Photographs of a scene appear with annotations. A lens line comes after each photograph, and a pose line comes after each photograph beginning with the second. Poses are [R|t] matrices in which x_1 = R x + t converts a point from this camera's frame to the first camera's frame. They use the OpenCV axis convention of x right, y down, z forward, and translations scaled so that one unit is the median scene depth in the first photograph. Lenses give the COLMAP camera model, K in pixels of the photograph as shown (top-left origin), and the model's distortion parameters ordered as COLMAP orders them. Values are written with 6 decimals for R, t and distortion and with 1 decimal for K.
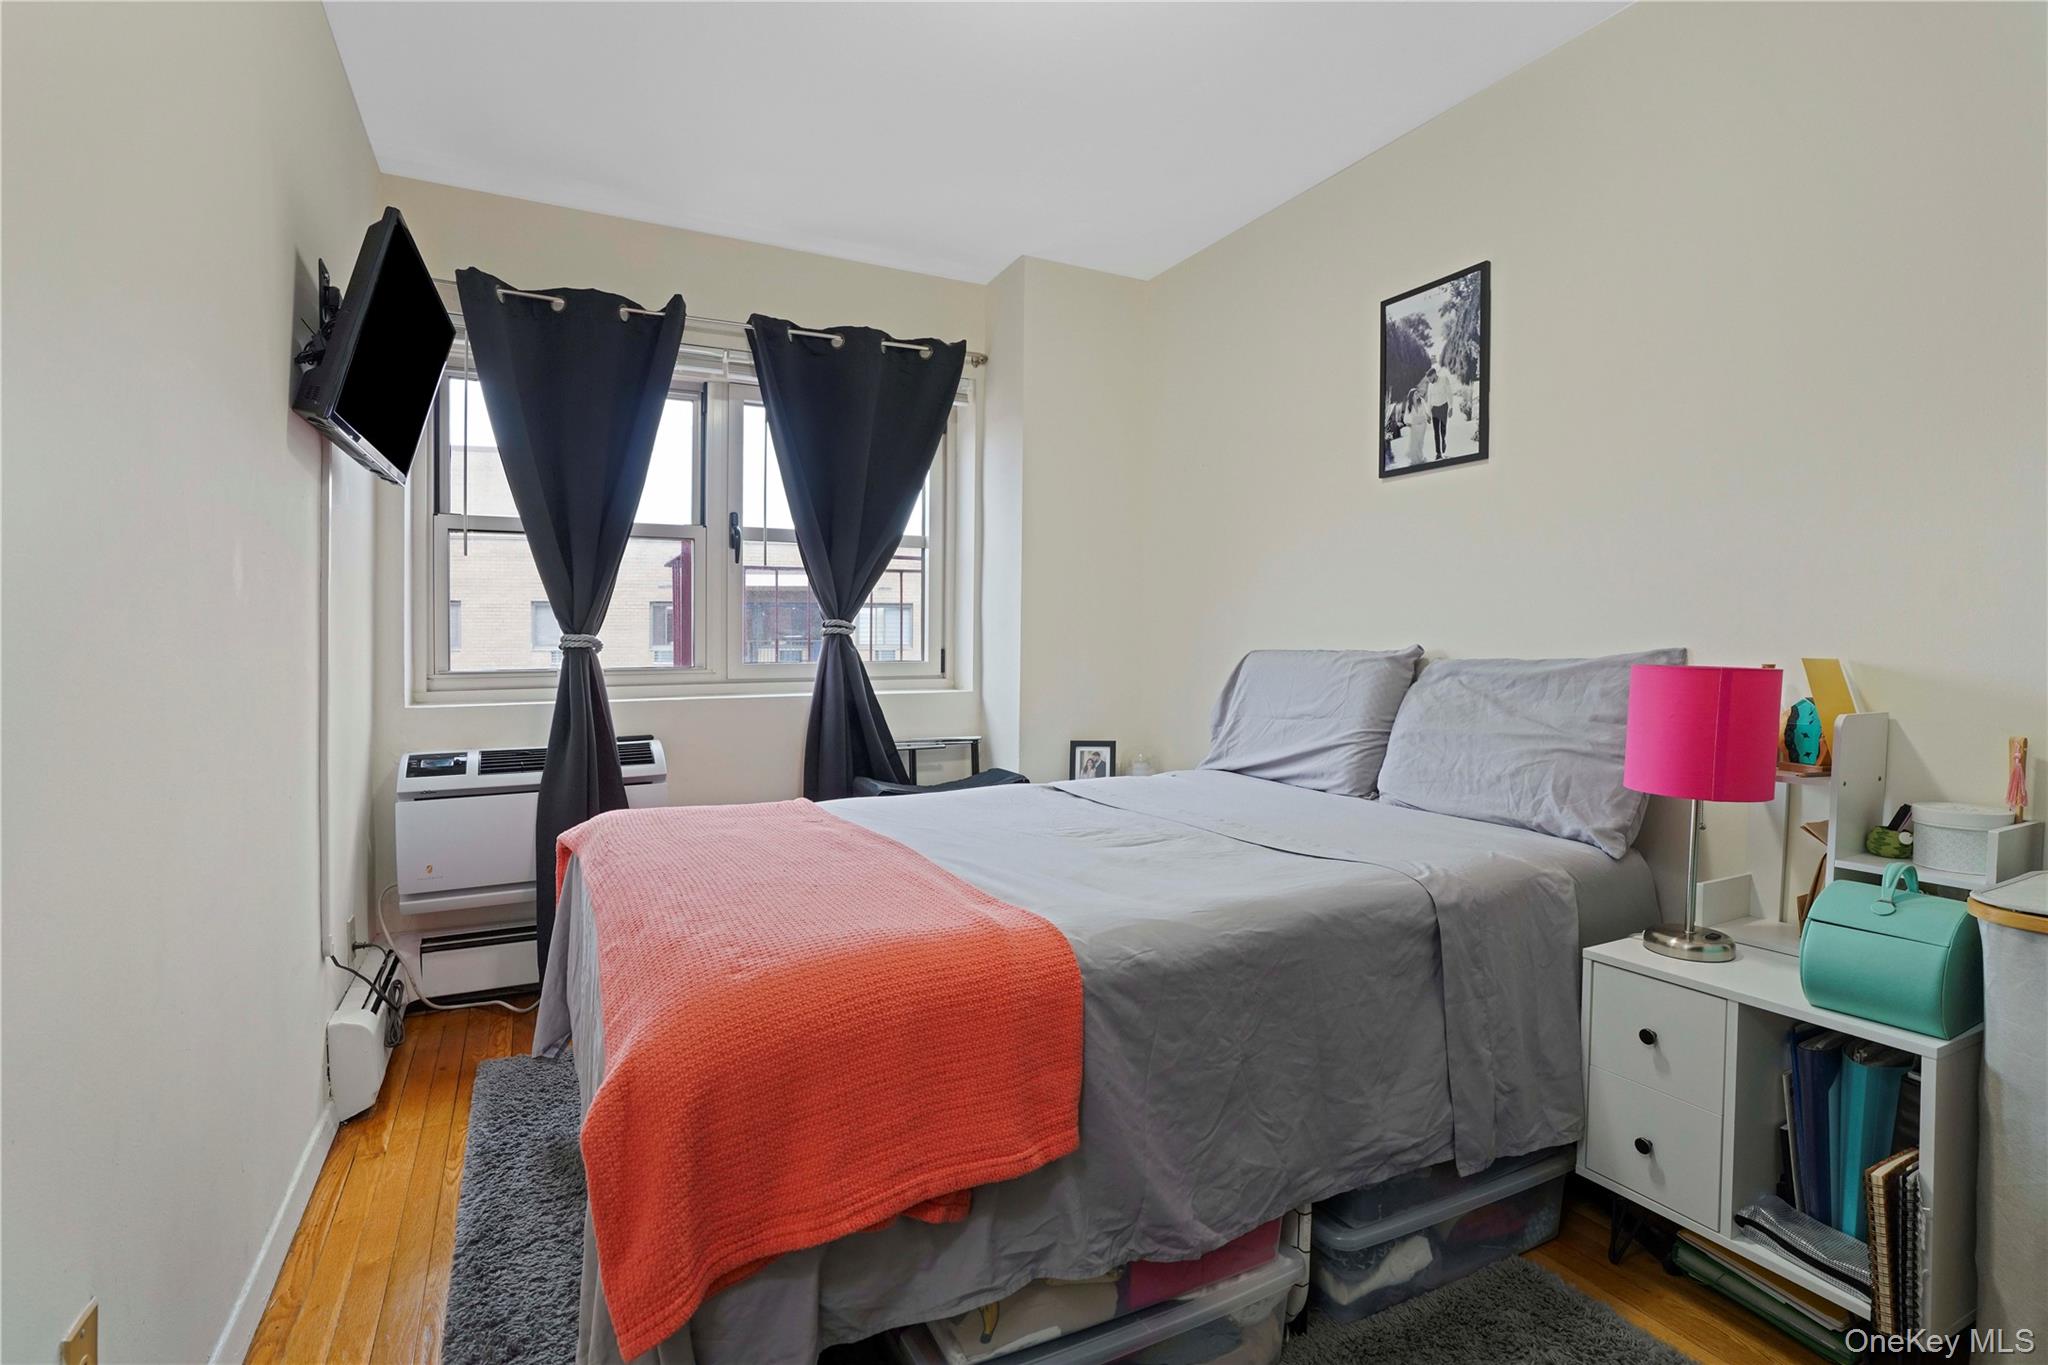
lens RADIAL K [[985.6, 0, 1029.1], [0, 985.6, 677.1], [0, 0, 1]] dist [-0.064875, 0.034039]
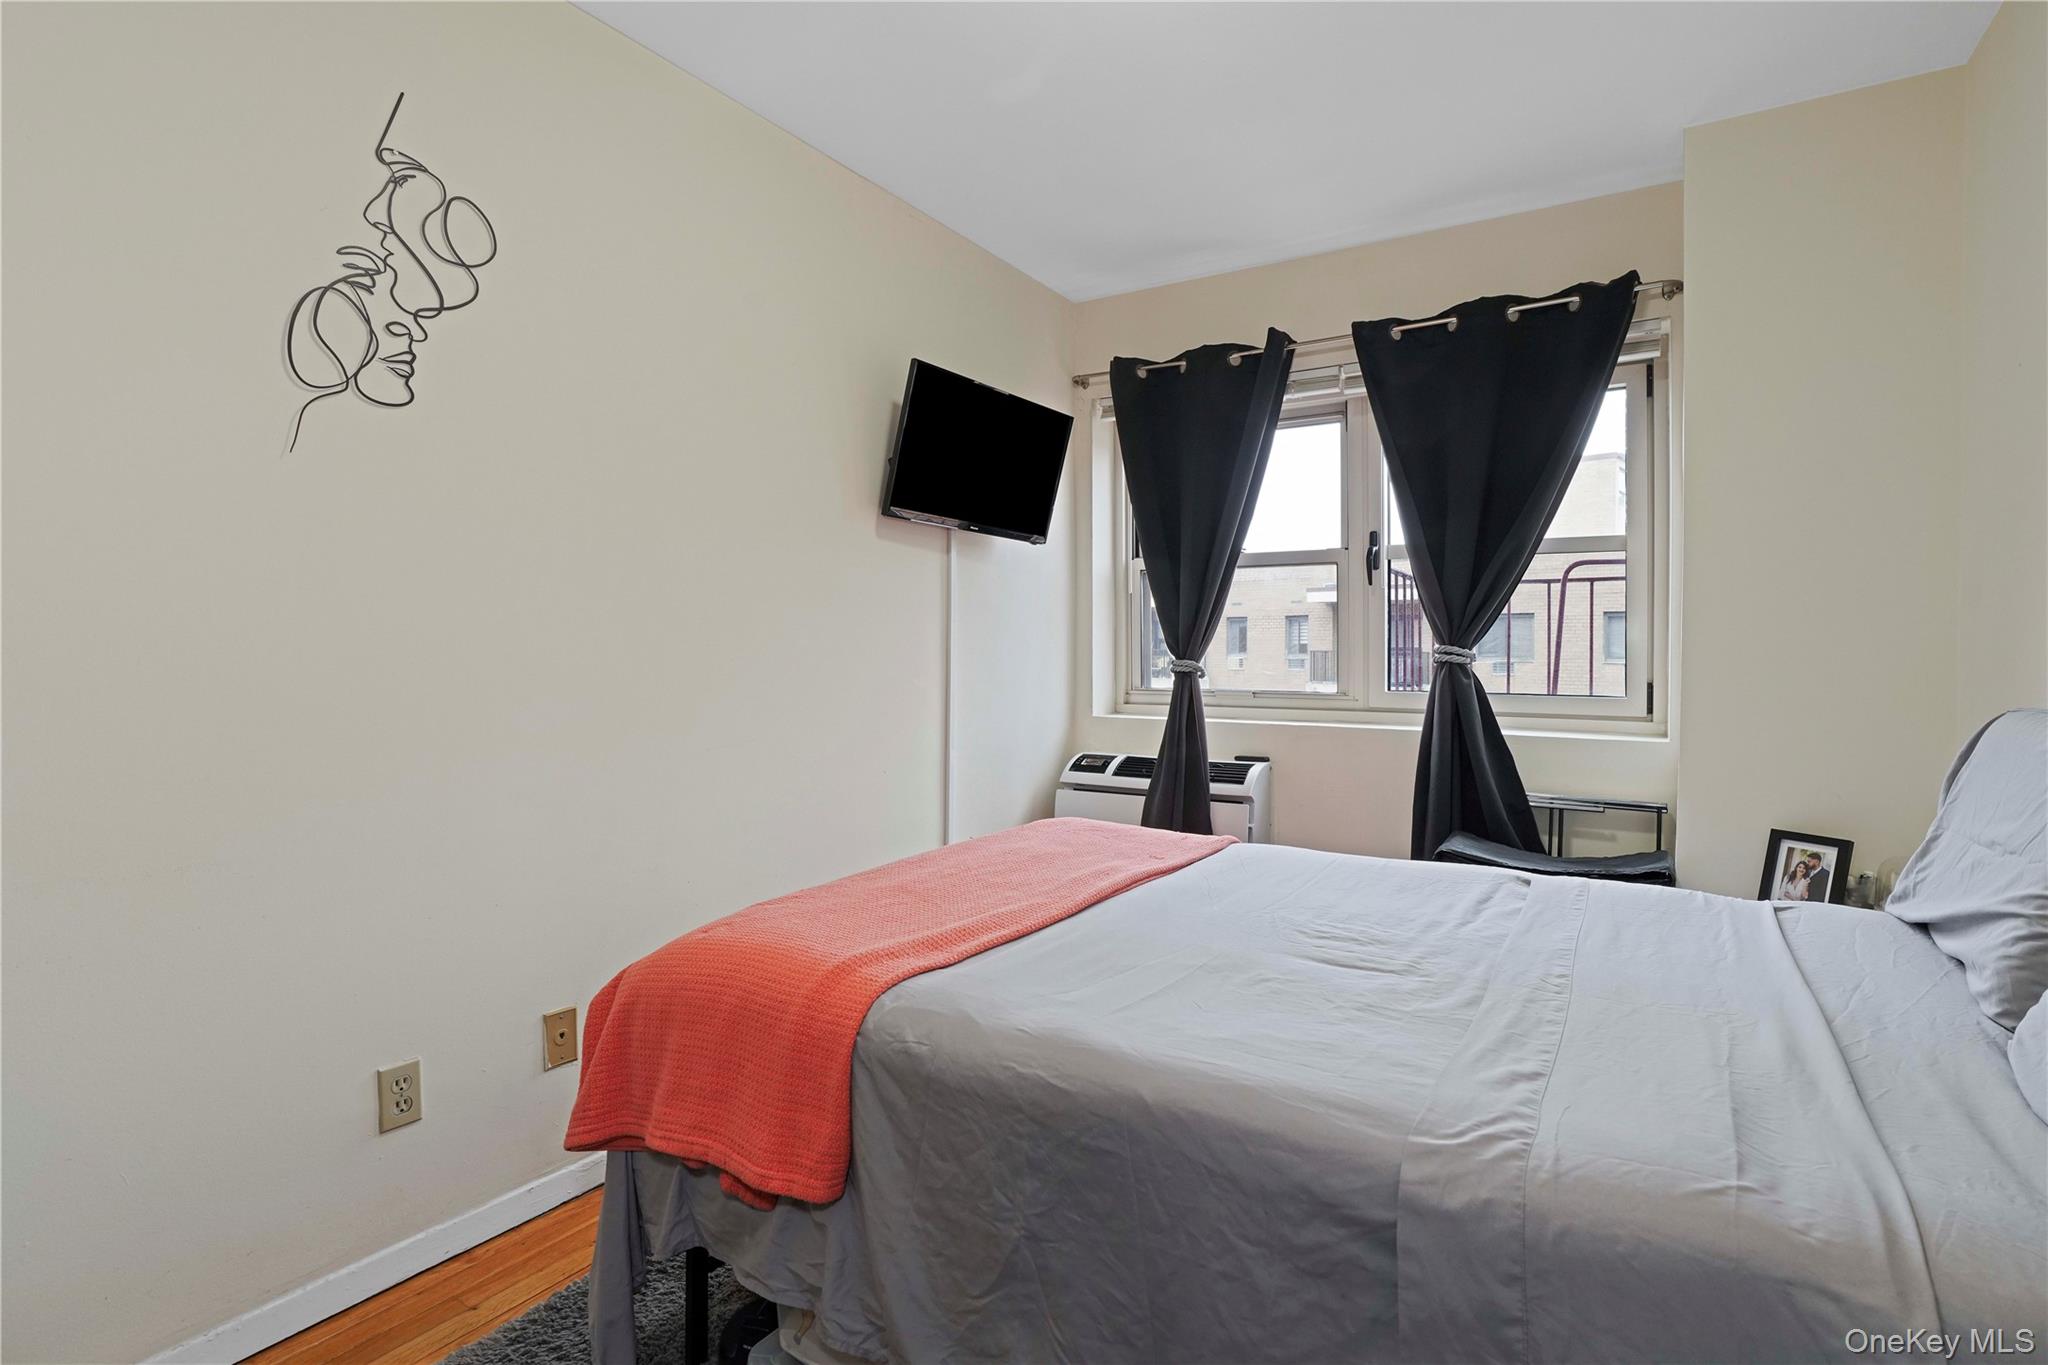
lens RADIAL K [[985.6, 0, 1029.1], [0, 985.6, 677.1], [0, 0, 1]] dist [-0.064875, 0.034039]
pose [[0.480328, 0.028692, -0.876619, 0.383725], [-0.037512, 0.999222, 0.012152, -0.027435], [0.876286, 0.027047, 0.481031, 0.266946]]
